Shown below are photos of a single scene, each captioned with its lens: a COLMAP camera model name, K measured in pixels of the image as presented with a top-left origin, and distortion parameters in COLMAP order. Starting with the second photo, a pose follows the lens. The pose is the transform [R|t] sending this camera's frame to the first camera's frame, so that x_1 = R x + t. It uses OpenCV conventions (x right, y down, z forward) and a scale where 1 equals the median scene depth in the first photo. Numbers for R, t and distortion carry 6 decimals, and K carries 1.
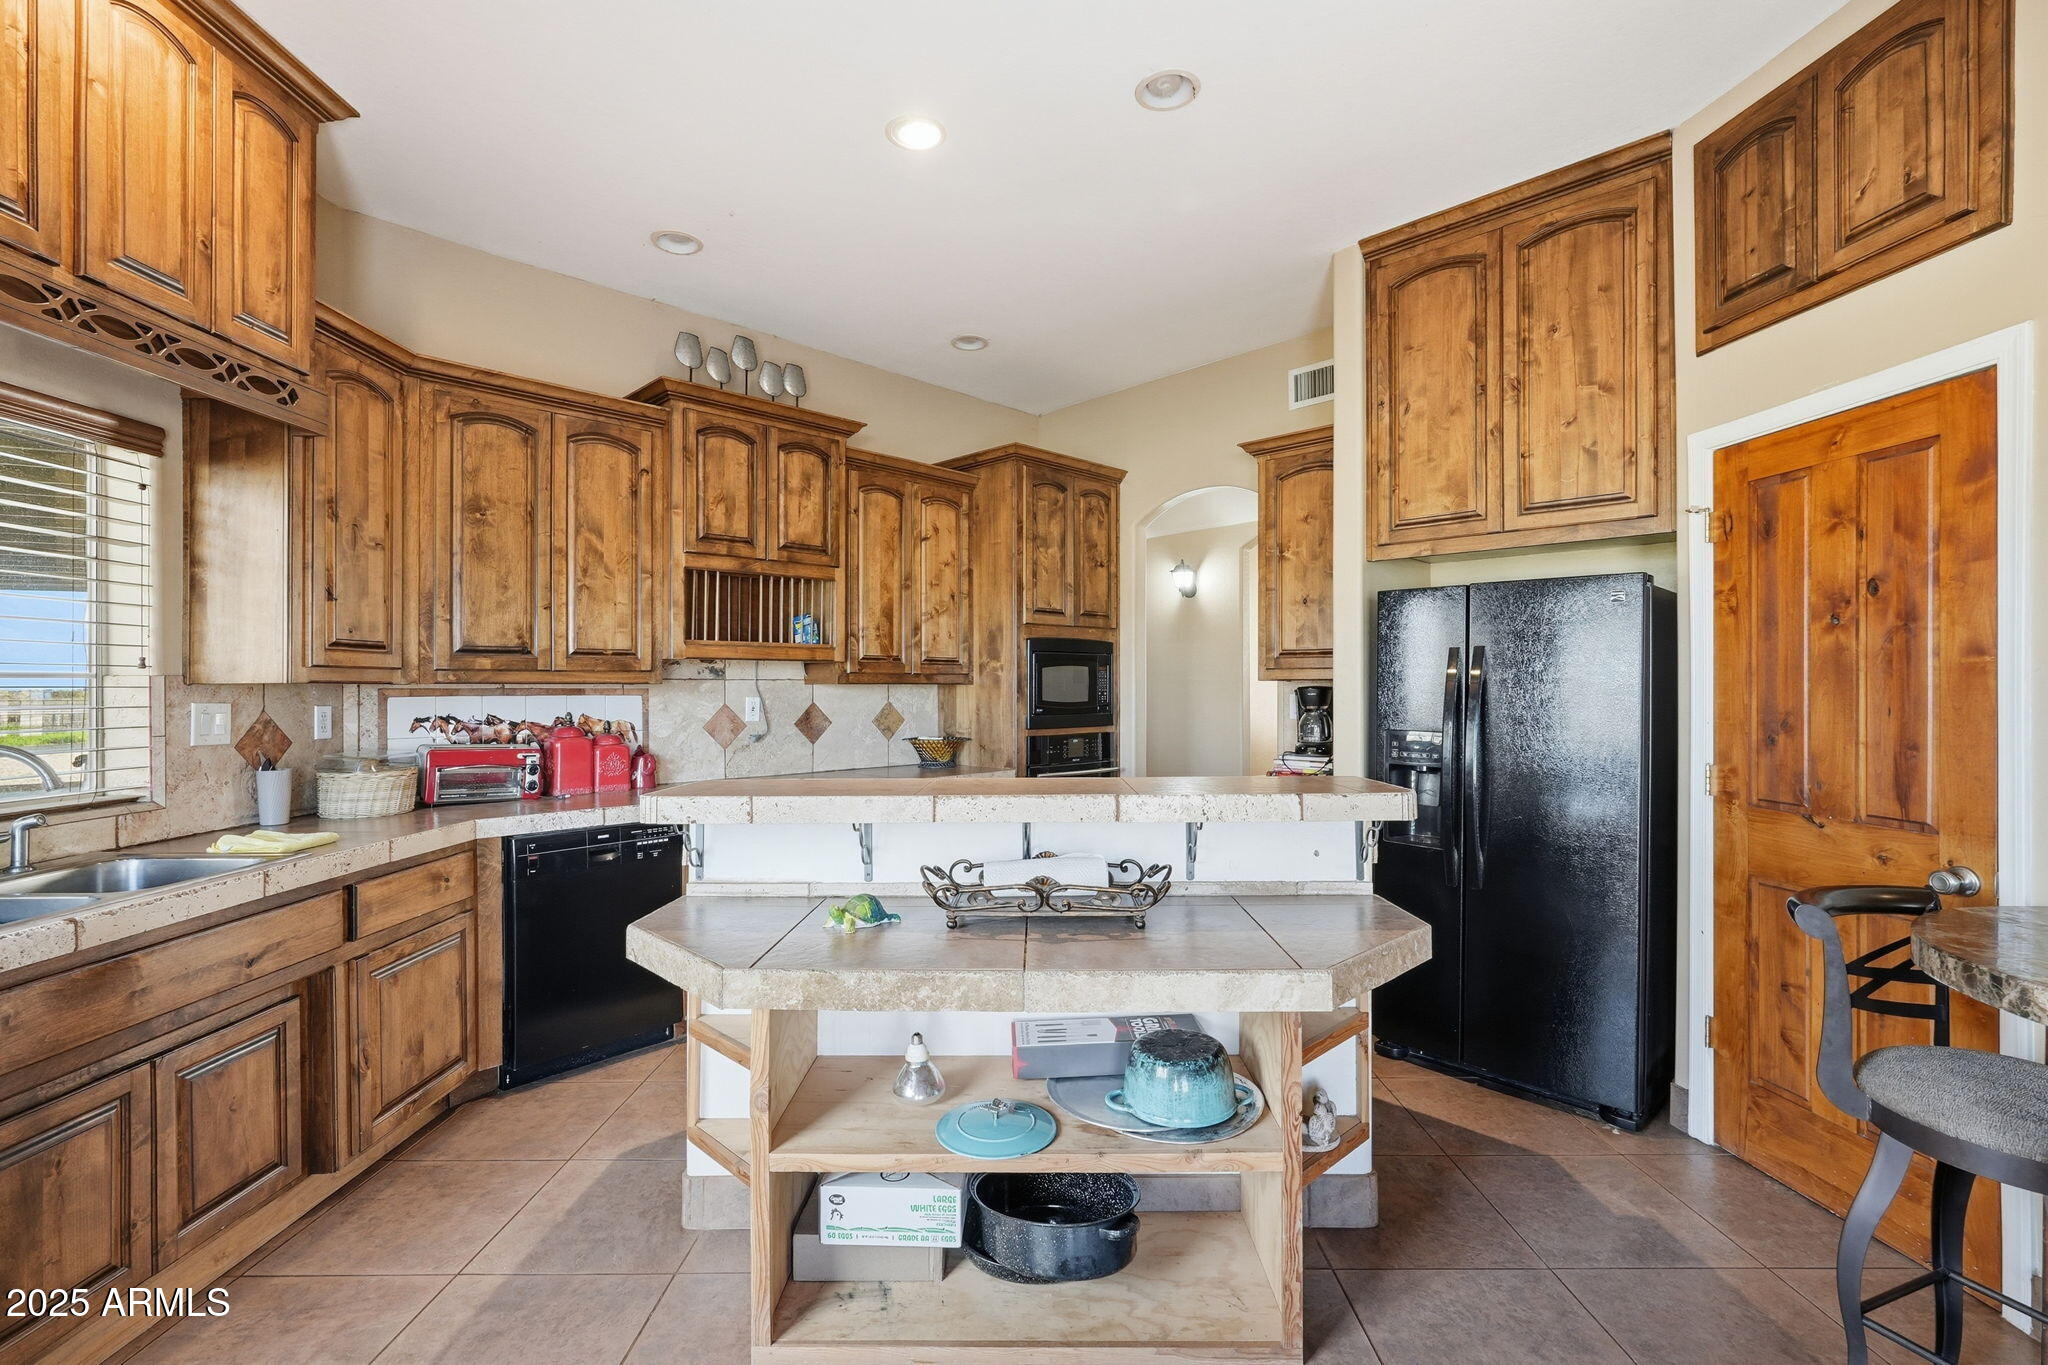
lens RADIAL K [[902.1, 0, 1019.9], [0, 902.1, 681.5], [0, 0, 1]] dist [0.001616, 0.001652]
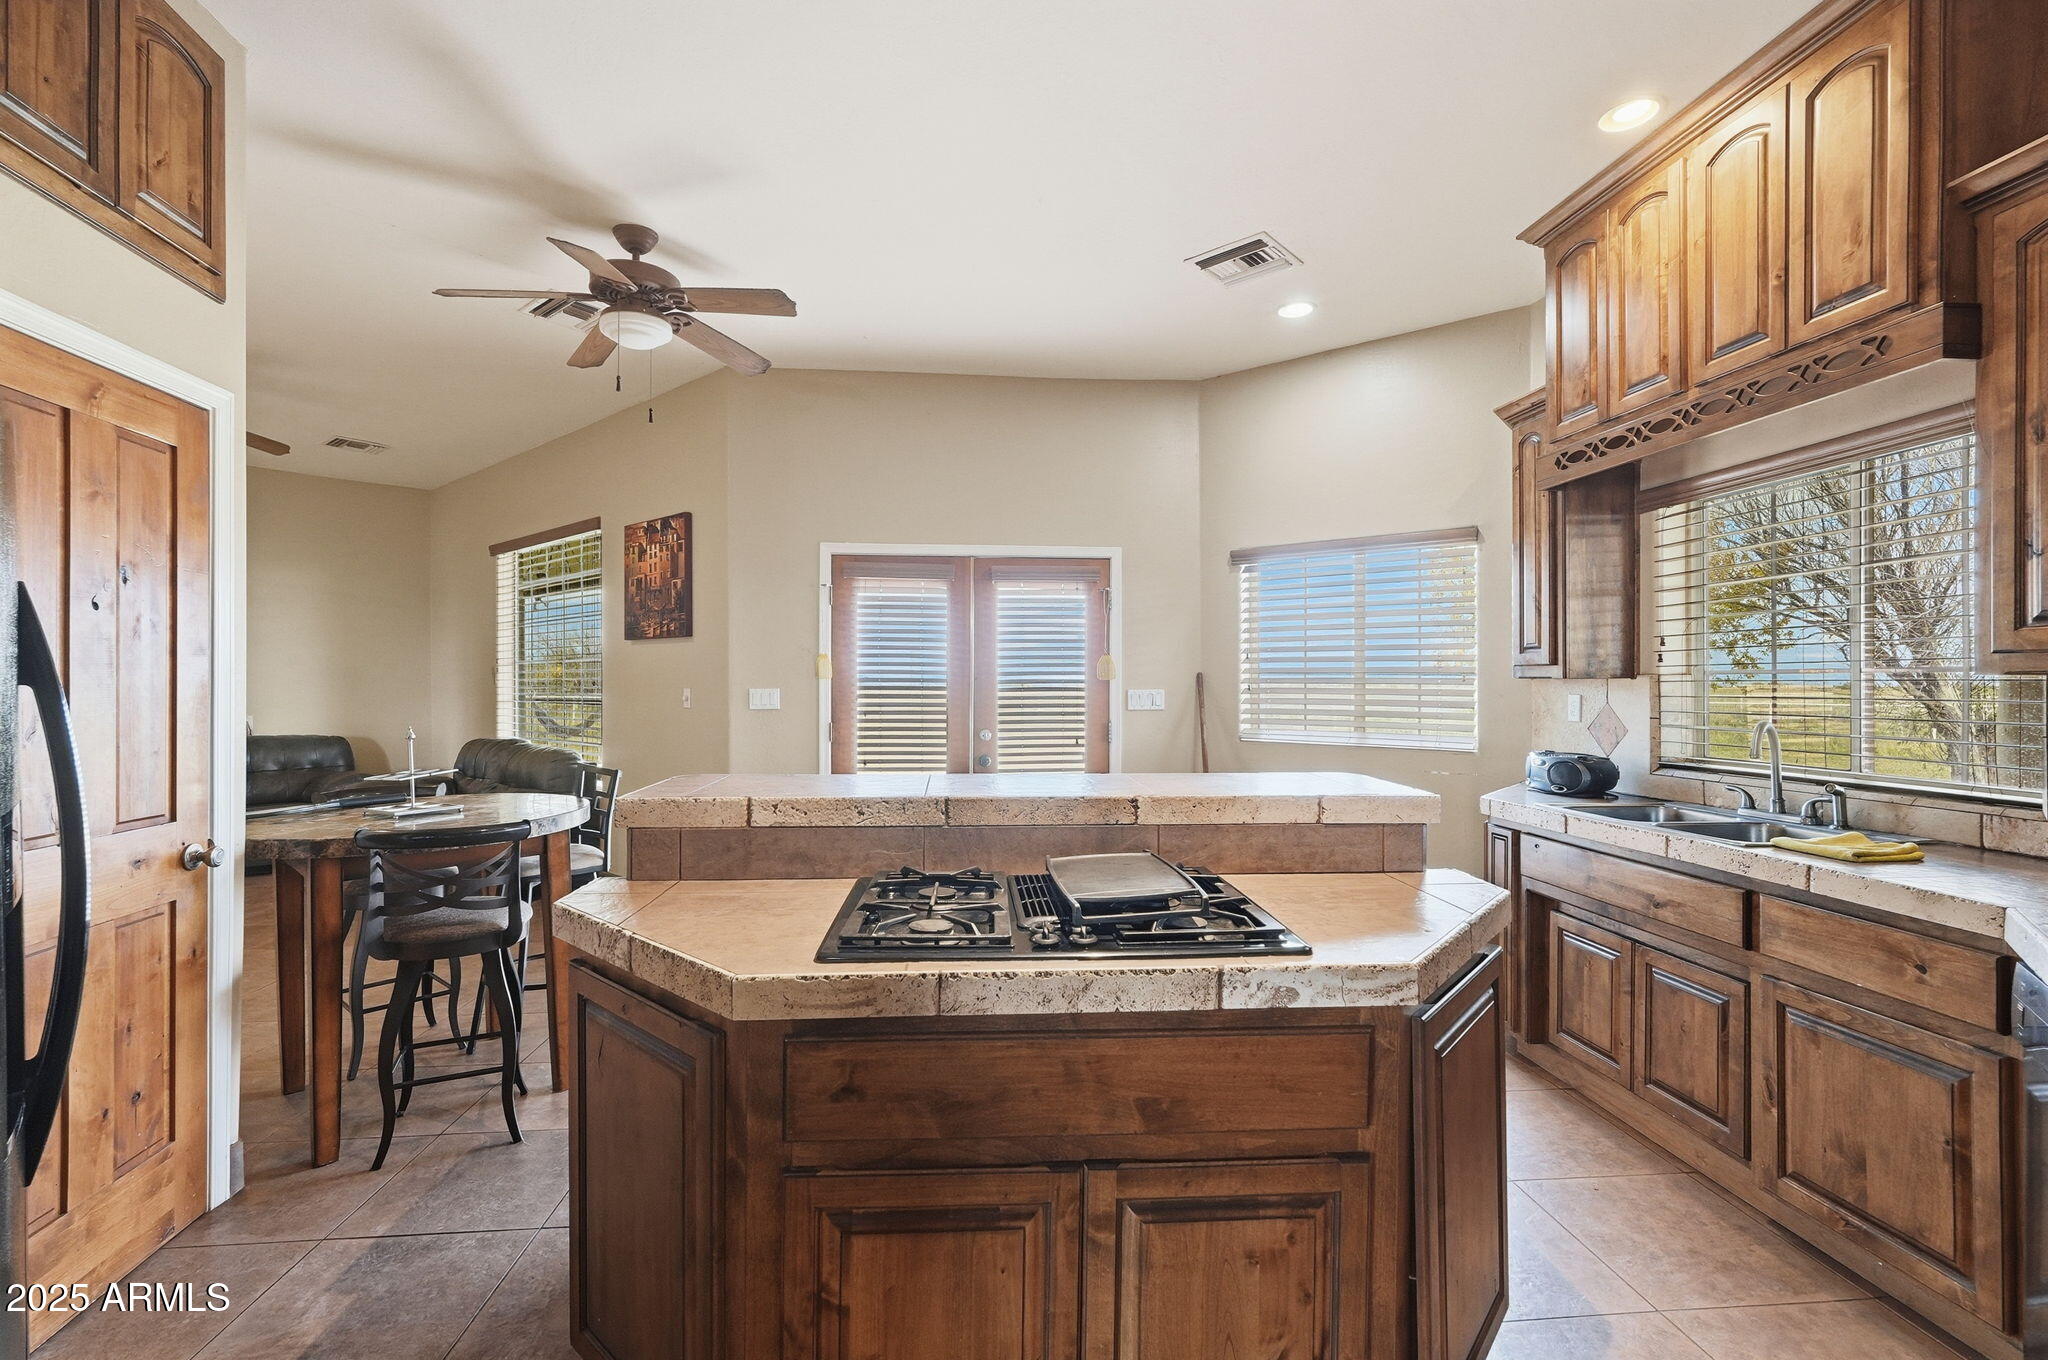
lens RADIAL K [[902.1, 0, 1016.5], [0, 902.1, 683.6], [0, 0, 1]] dist [0.001616, 0.001652]
pose [[-0.994212, 0.000404, -0.107436, 0.119970], [0.000700, 0.999996, -0.002722, 0.012254], [0.107435, -0.002782, -0.994208, 1.856504]]
